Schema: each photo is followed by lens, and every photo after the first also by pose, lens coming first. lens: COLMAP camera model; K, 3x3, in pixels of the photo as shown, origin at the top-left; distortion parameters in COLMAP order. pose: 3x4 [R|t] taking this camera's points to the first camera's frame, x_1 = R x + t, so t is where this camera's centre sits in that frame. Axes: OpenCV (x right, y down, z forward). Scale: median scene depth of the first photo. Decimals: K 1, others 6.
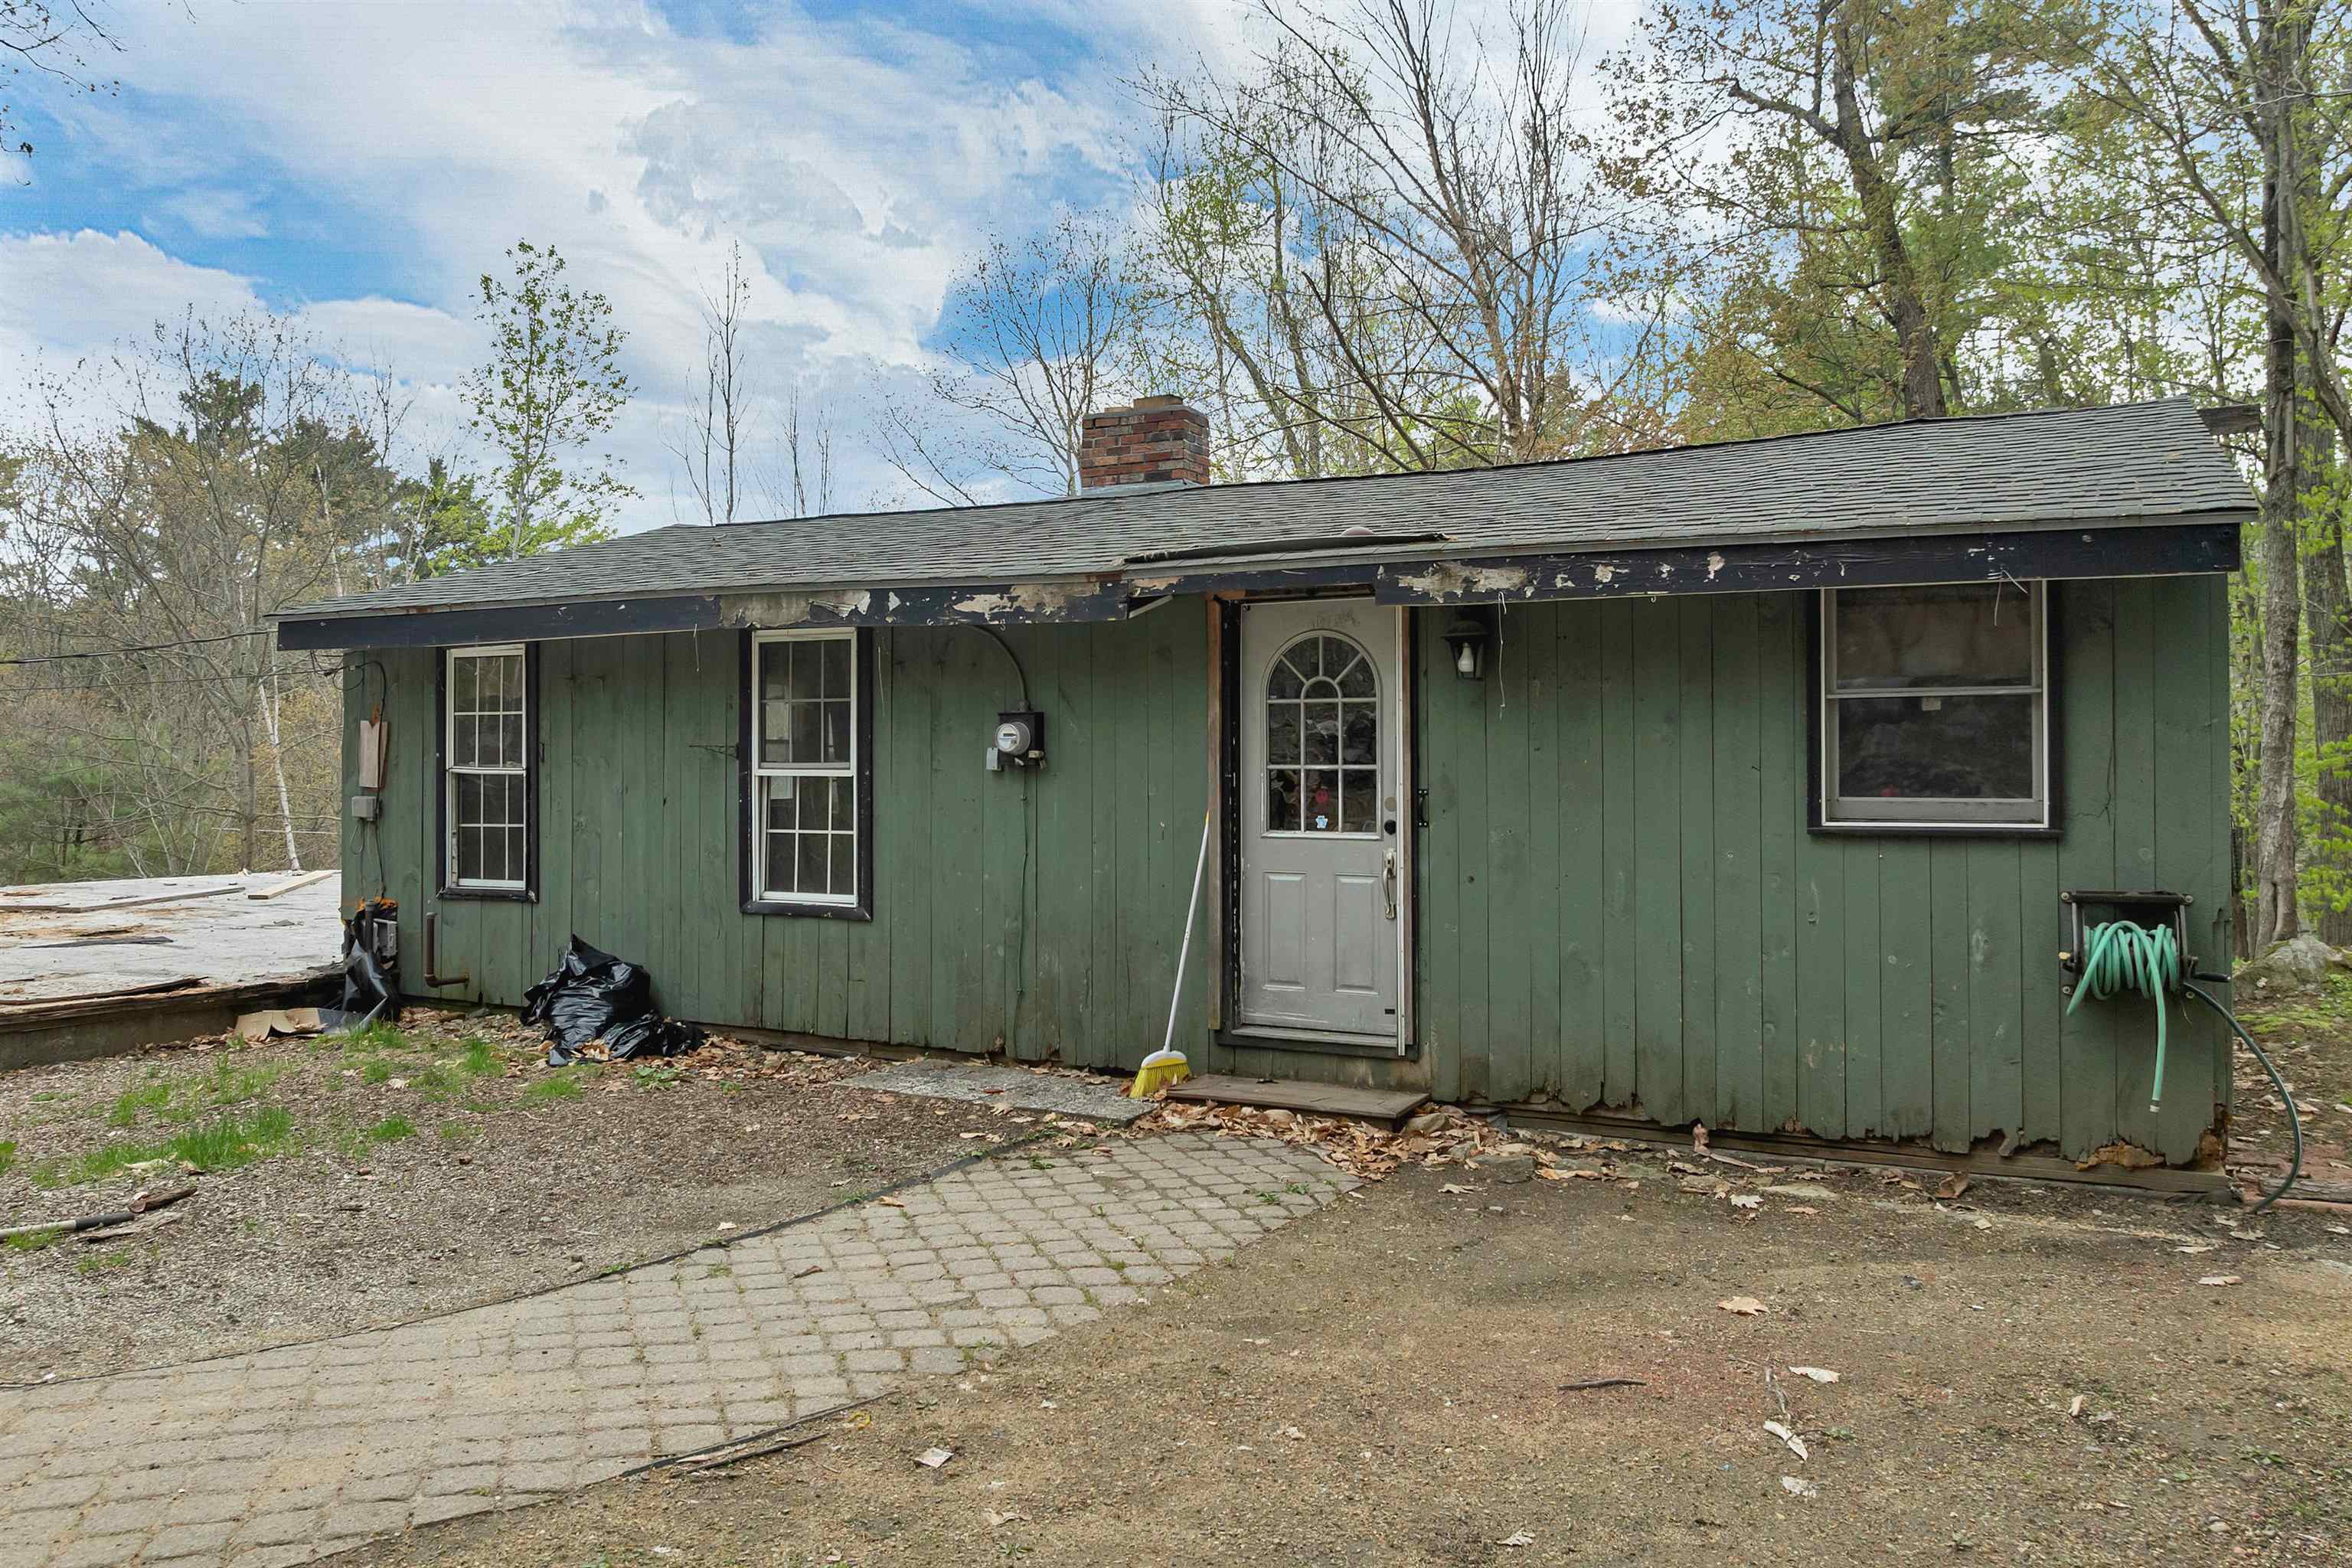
lens RADIAL K [[1669.6, 0, 1176.0], [0, 1669.6, 784.0], [0, 0, 1]] dist [-0.027890, -0.003132]
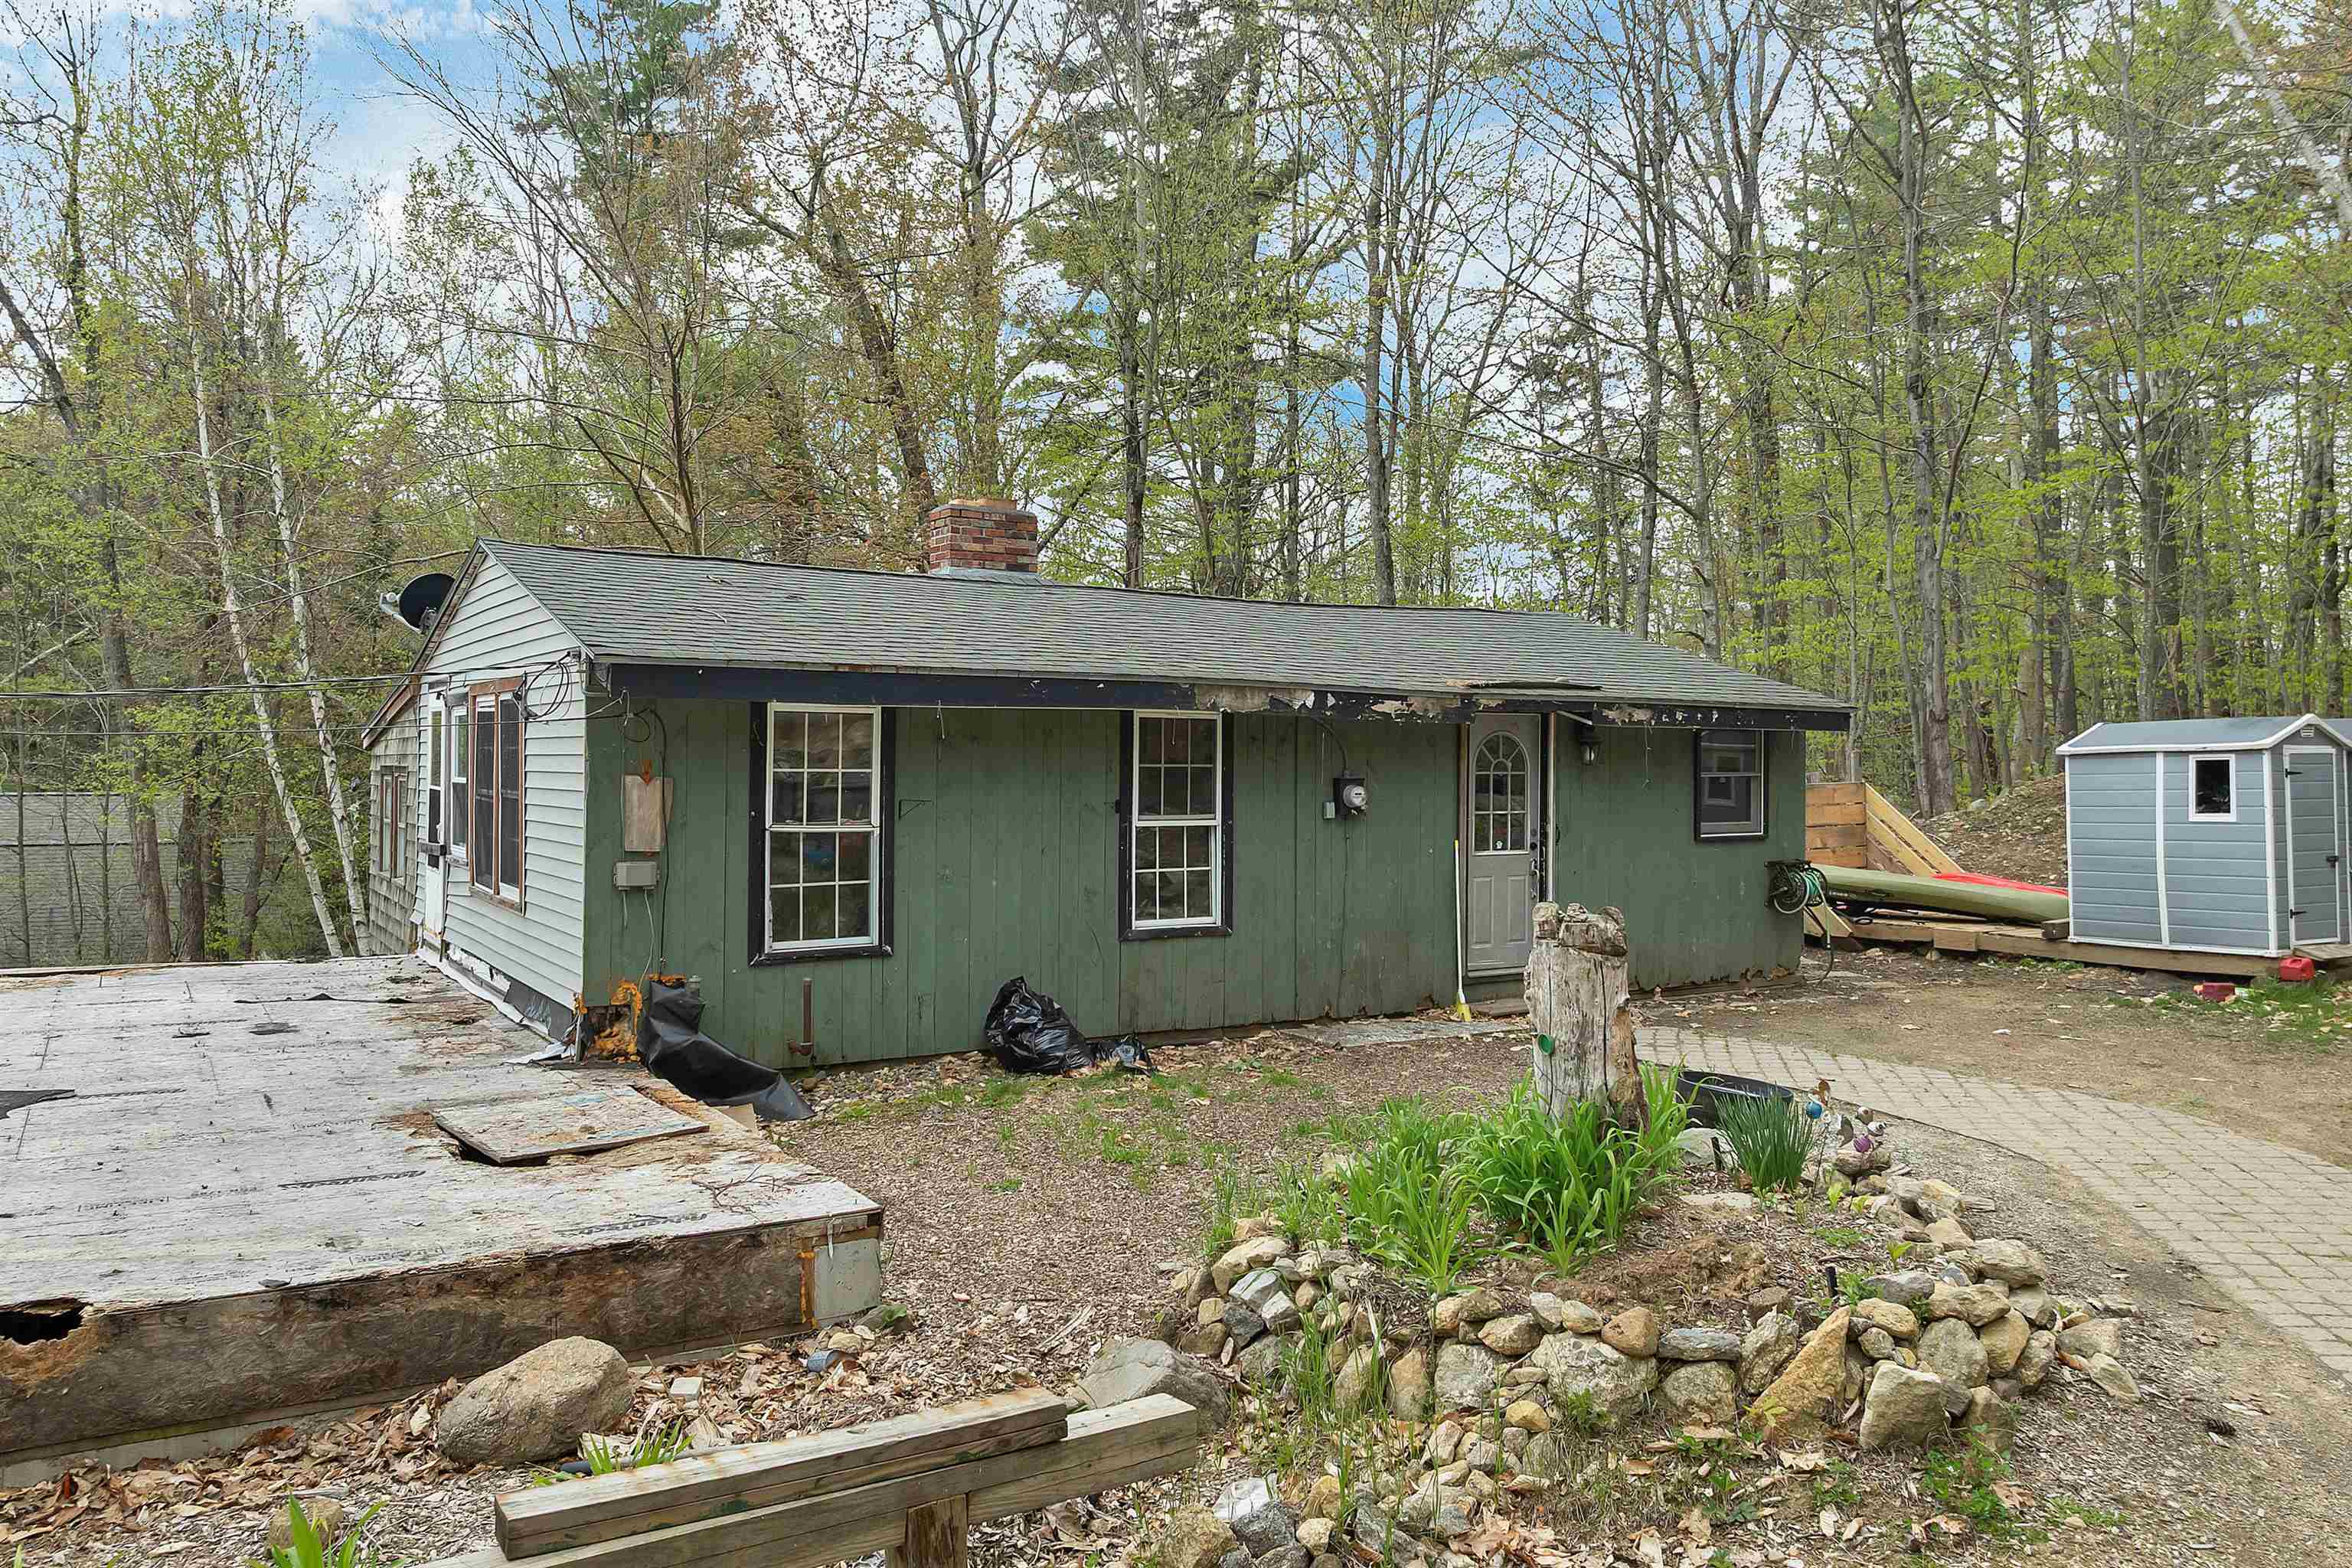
lens RADIAL K [[1669.6, 0, 1176.0], [0, 1669.6, 784.0], [0, 0, 1]] dist [-0.027890, -0.003132]
pose [[0.516095, -0.011179, 0.856458, -1.315605], [0.004762, 0.999937, 0.010182, -0.049492], [-0.856518, -0.001176, 0.516116, 0.354121]]
